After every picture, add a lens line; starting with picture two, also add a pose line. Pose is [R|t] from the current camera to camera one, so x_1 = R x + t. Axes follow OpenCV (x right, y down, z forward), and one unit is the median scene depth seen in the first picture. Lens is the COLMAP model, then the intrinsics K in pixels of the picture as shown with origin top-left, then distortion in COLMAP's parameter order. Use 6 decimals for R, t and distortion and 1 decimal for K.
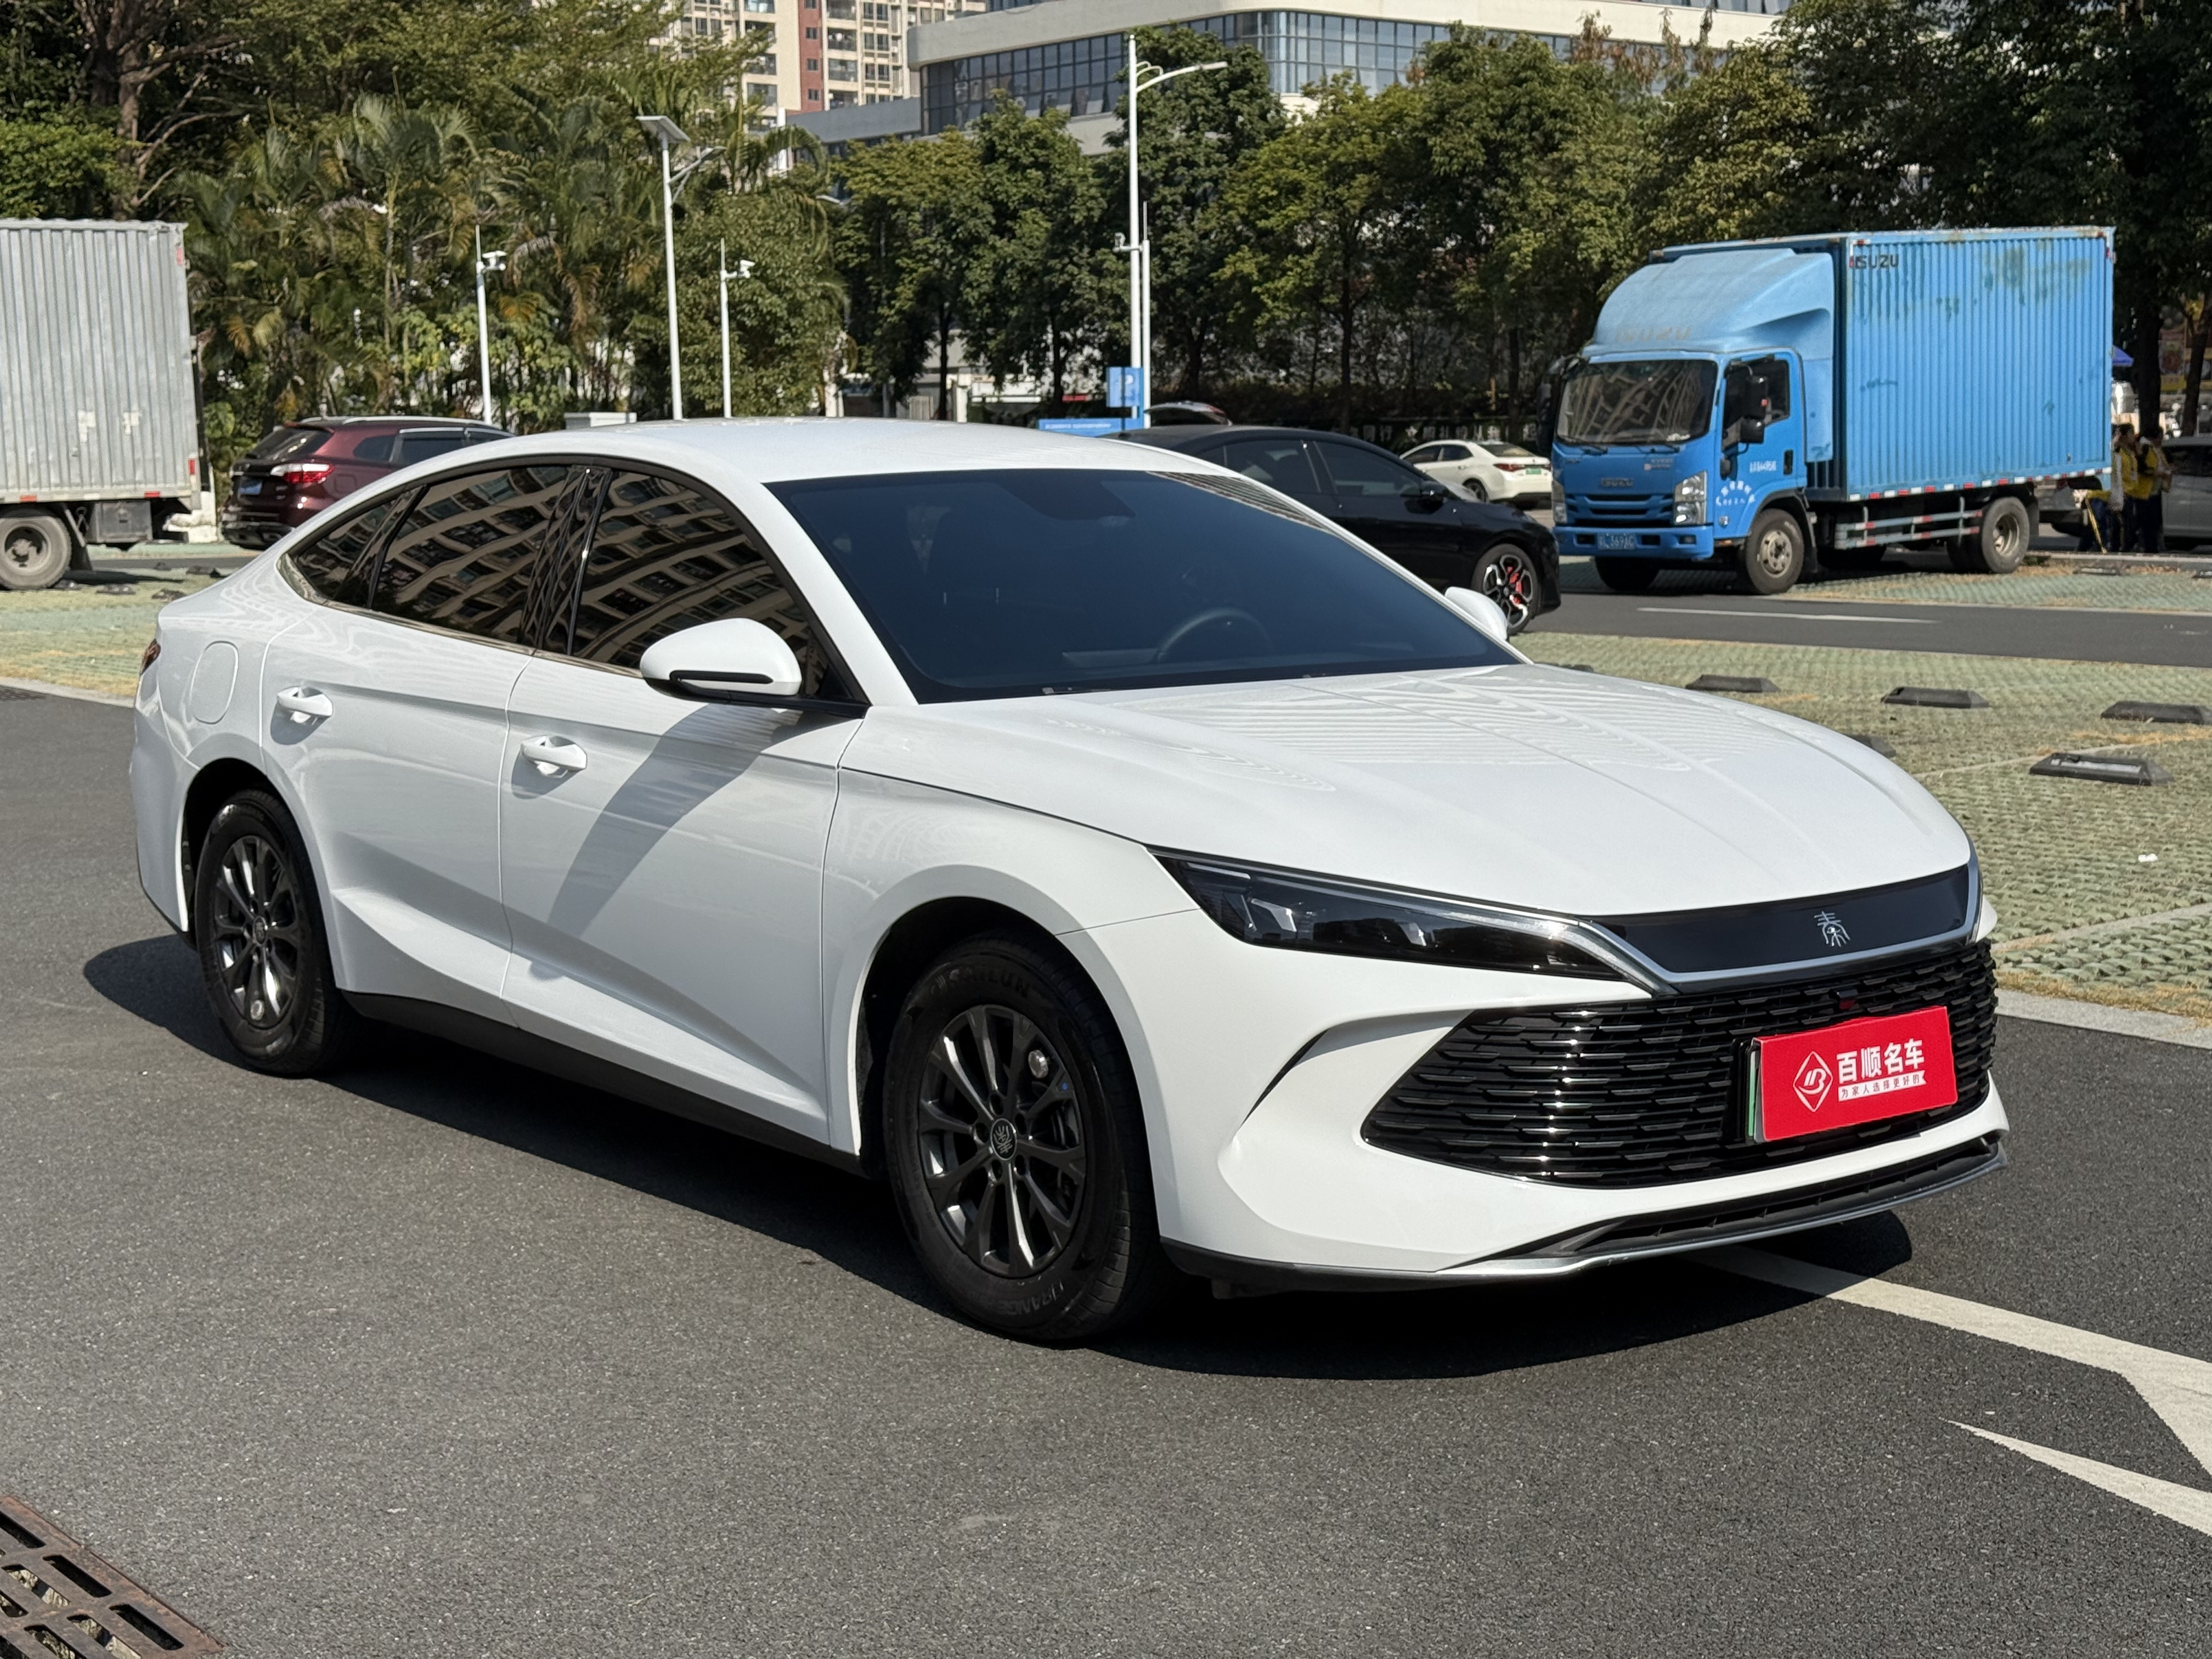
lens RADIAL K [[3102.5, 0, 1103.0], [0, 3102.5, 811.5], [0, 0, 1]] dist [0.214778, -0.486816]
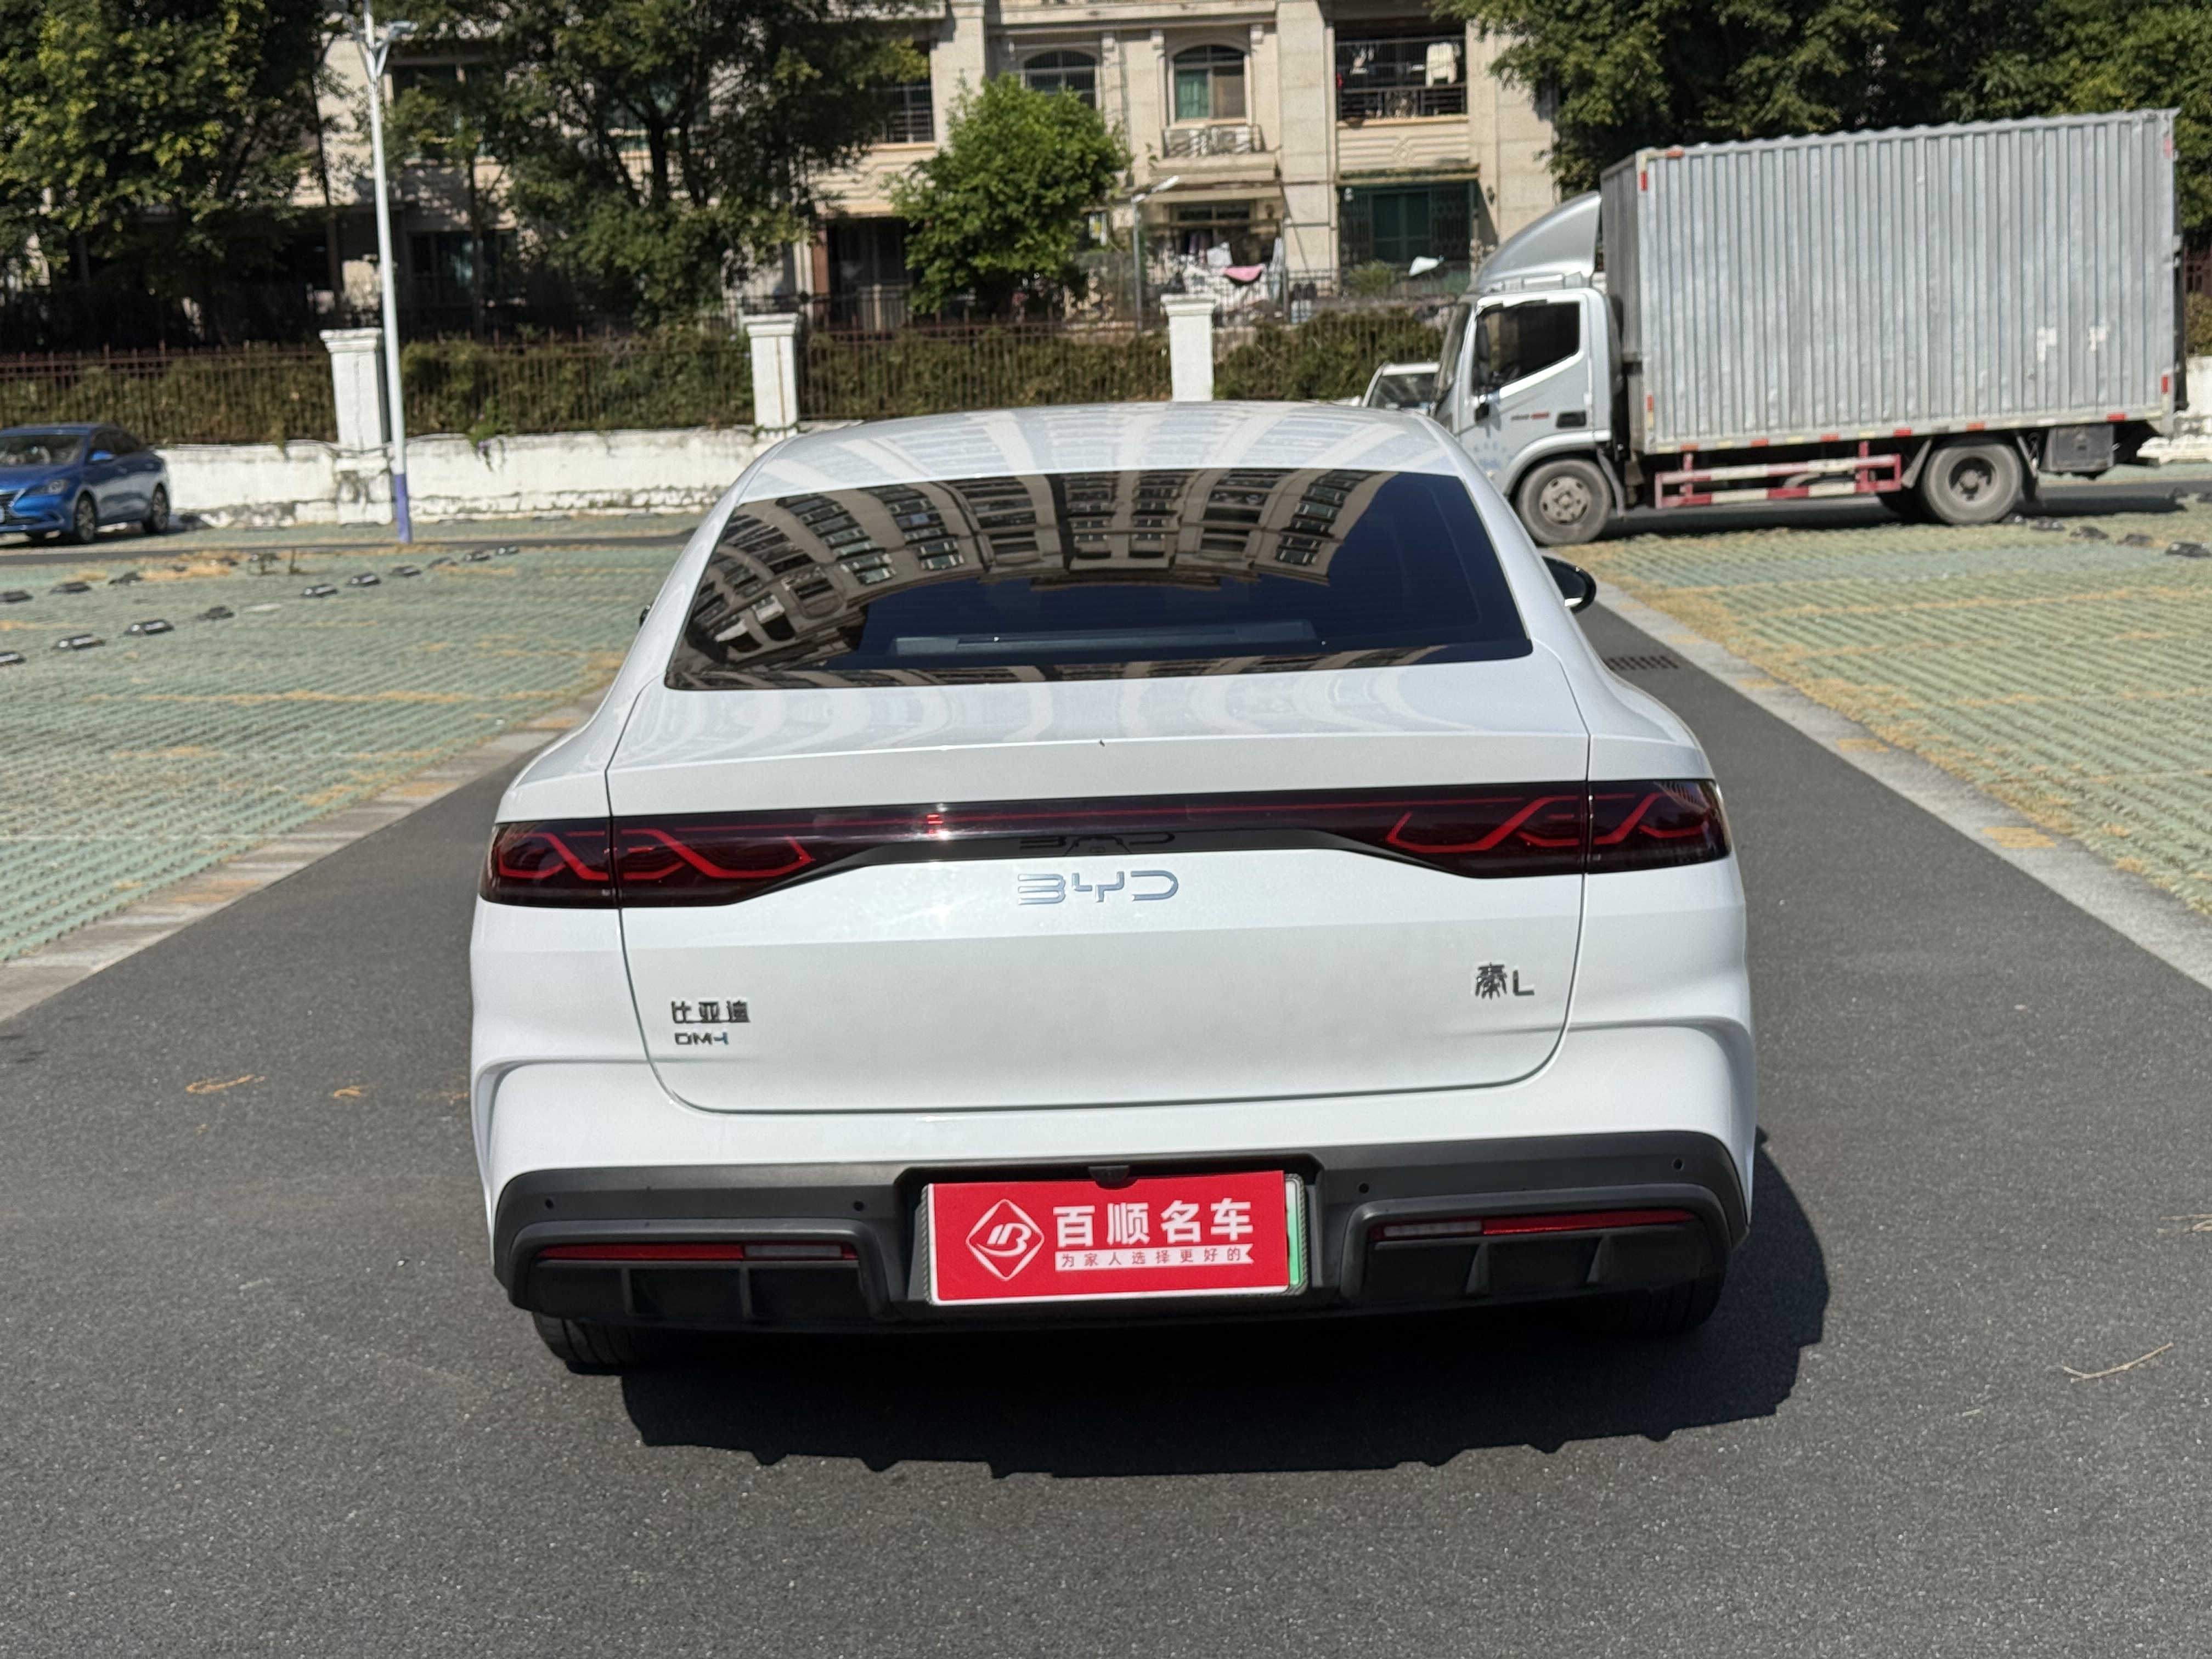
lens RADIAL K [[3102.5, 0, 1103.0], [0, 3102.5, 811.5], [0, 0, 1]] dist [0.214778, -0.486816]
pose [[0.746778, 0.067748, -0.661614, 0.080947], [-0.046671, 0.997684, 0.049481, -0.018415], [0.663434, -0.006073, 0.748211, 0.126775]]
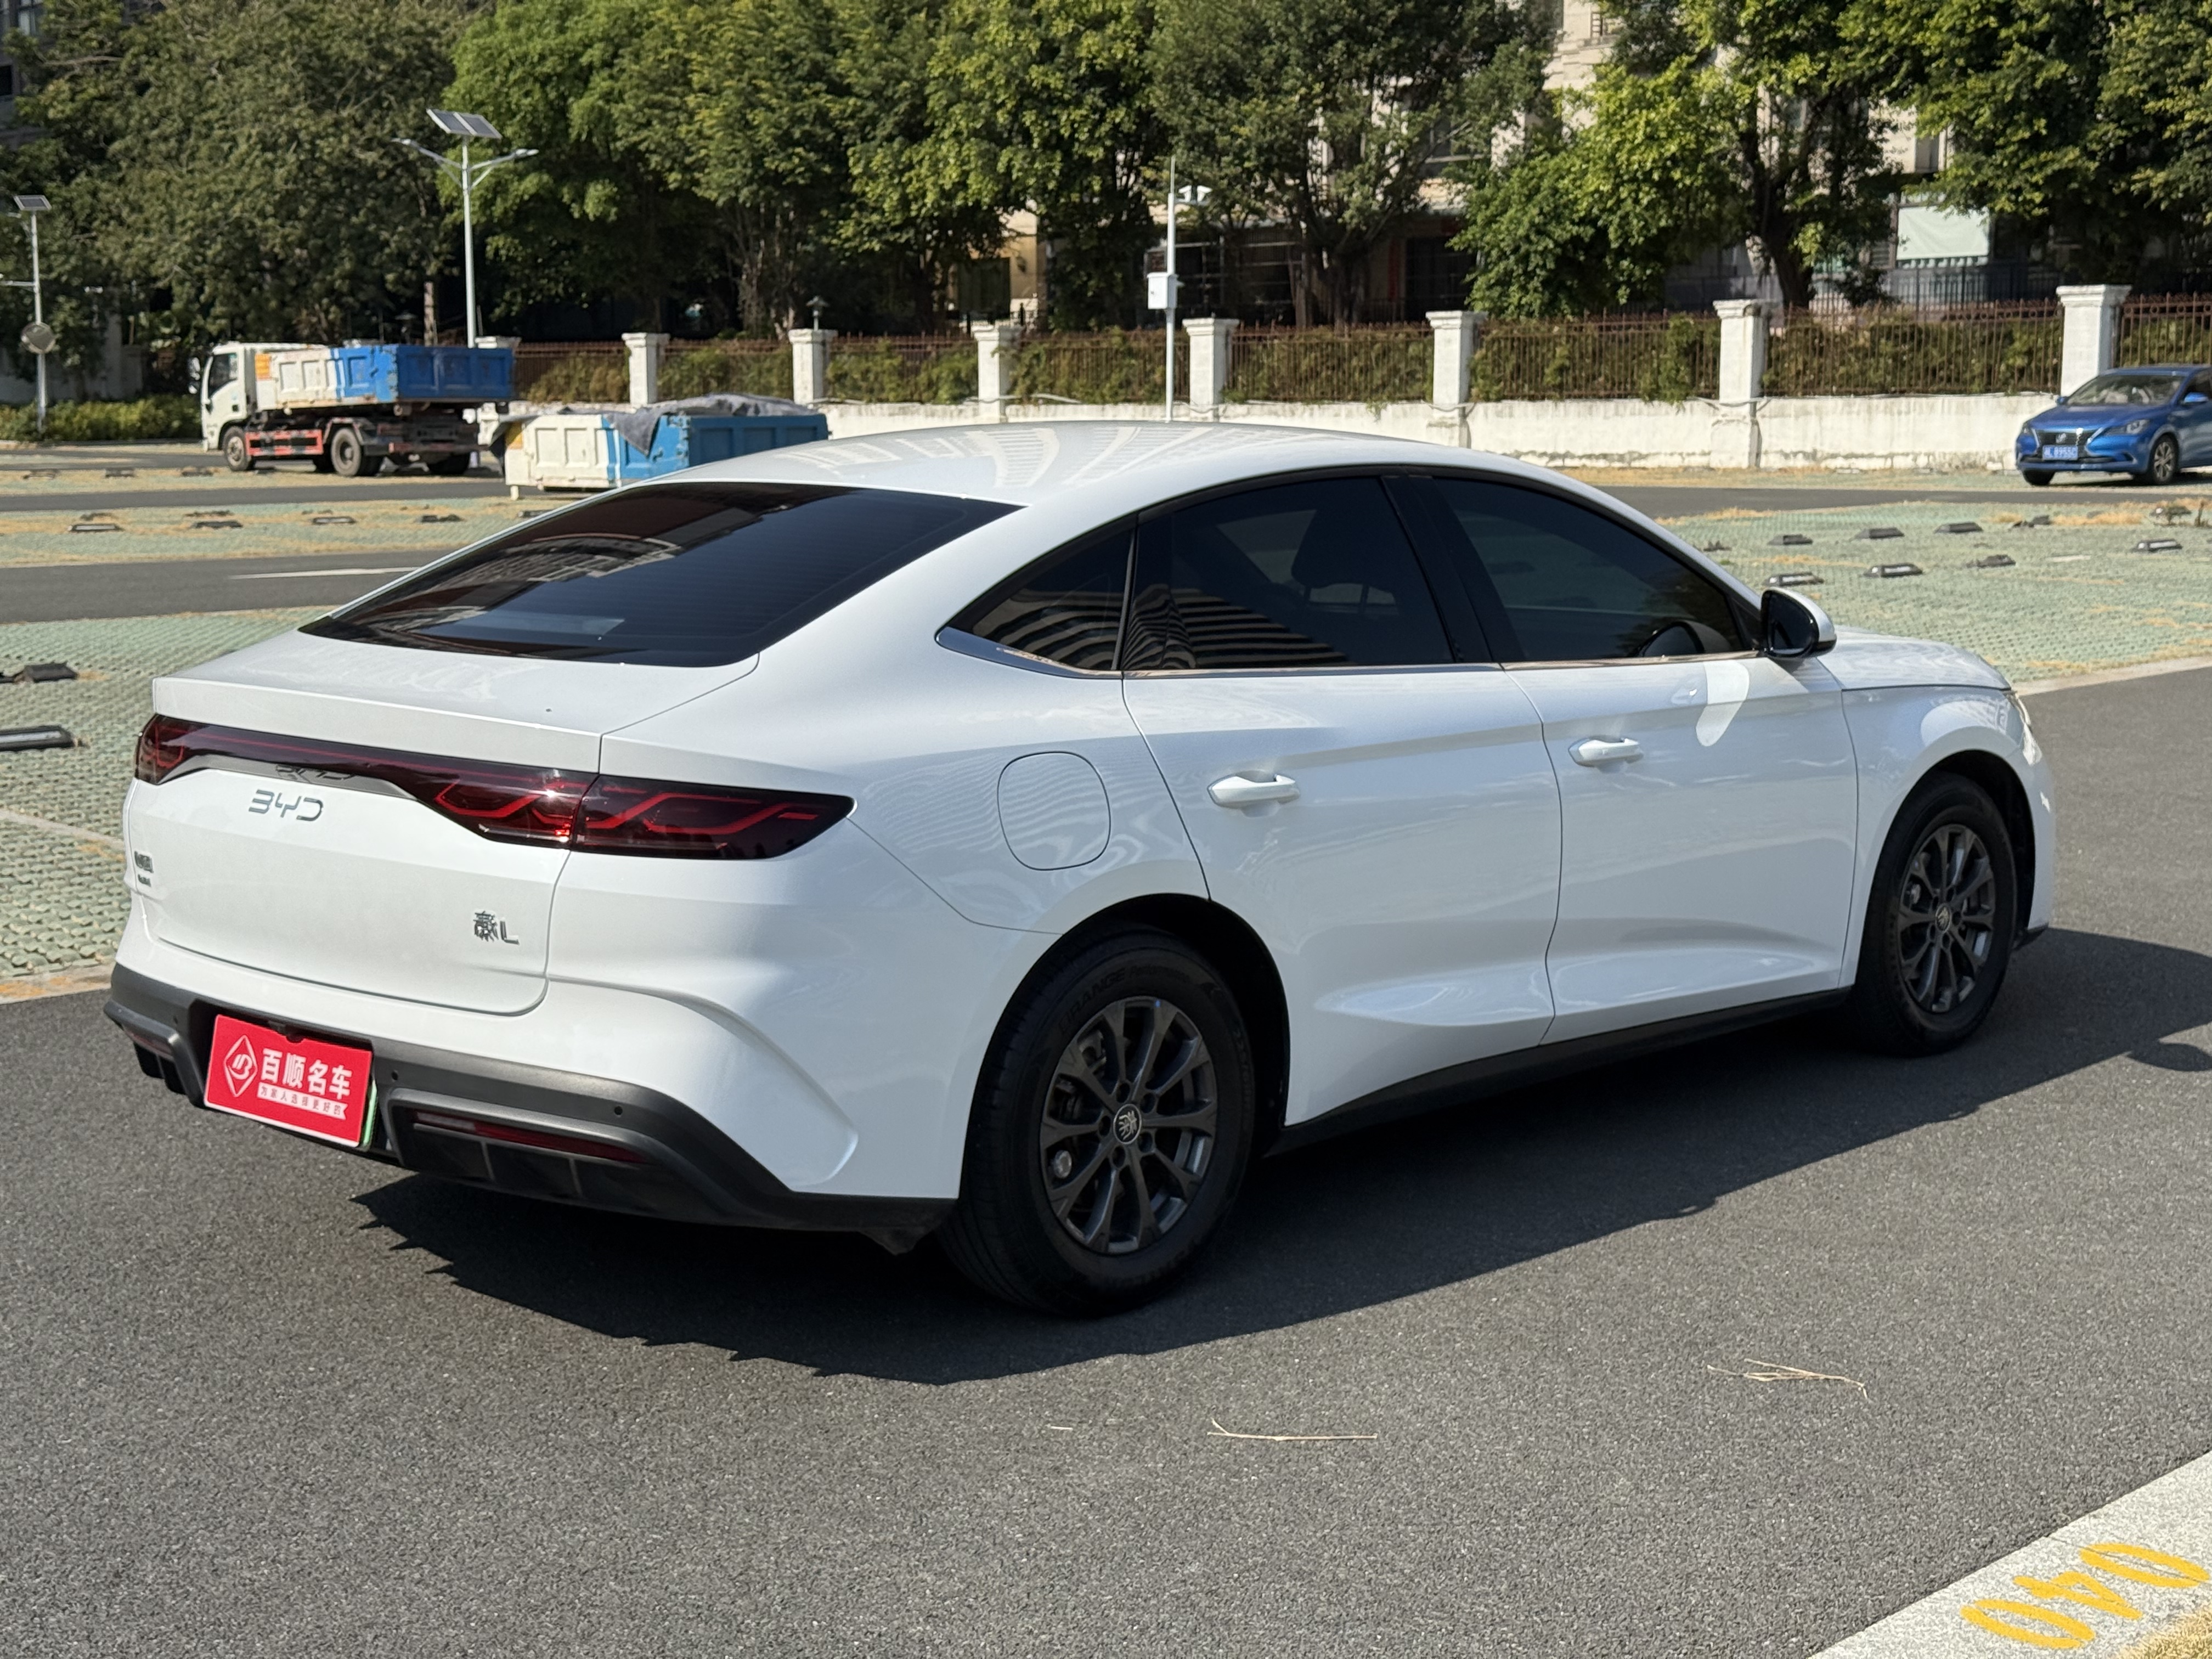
lens RADIAL K [[3102.5, 0, 1103.0], [0, 3102.5, 811.5], [0, 0, 1]] dist [0.214778, -0.486816]
pose [[0.098413, 0.146694, -0.984274, 0.164988], [-0.116824, 0.983940, 0.134963, -0.036330], [0.988265, 0.101705, 0.113970, 0.248142]]
